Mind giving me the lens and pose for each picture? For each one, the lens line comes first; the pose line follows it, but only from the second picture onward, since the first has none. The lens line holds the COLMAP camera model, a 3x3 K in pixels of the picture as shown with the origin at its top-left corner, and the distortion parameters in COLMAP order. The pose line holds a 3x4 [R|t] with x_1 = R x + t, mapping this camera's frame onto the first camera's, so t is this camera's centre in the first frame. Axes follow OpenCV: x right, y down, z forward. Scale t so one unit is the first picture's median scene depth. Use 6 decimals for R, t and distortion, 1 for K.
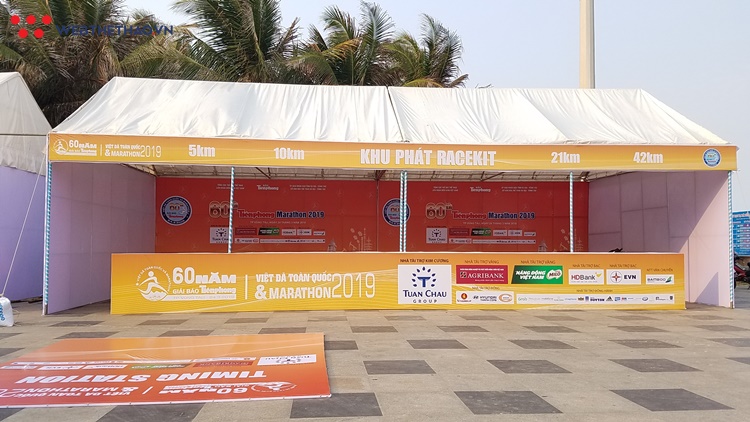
lens RADIAL K [[582.8, 0, 375.0], [0, 582.8, 214.5], [0, 0, 1]] dist [0.087568, -0.020727]
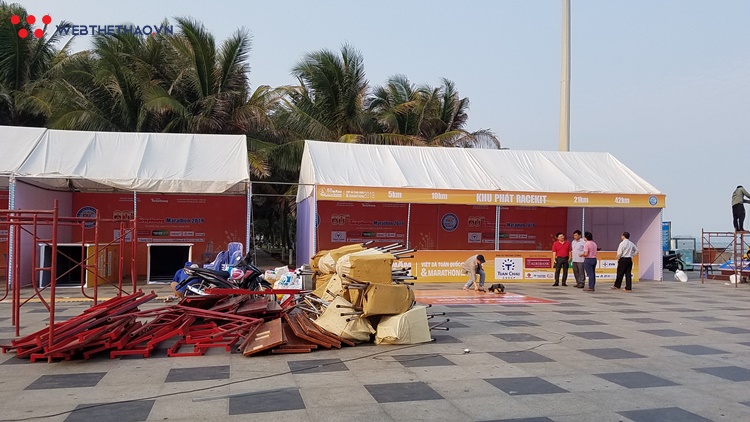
lens RADIAL K [[582.8, 0, 373.7], [0, 582.8, 212.2], [0, 0, 1]] dist [0.087568, -0.020727]
pose [[0.989050, 0.013418, 0.146972, -0.591160], [-0.015362, 0.999809, 0.012100, -0.069954], [-0.146781, -0.014225, 0.989067, -0.729733]]
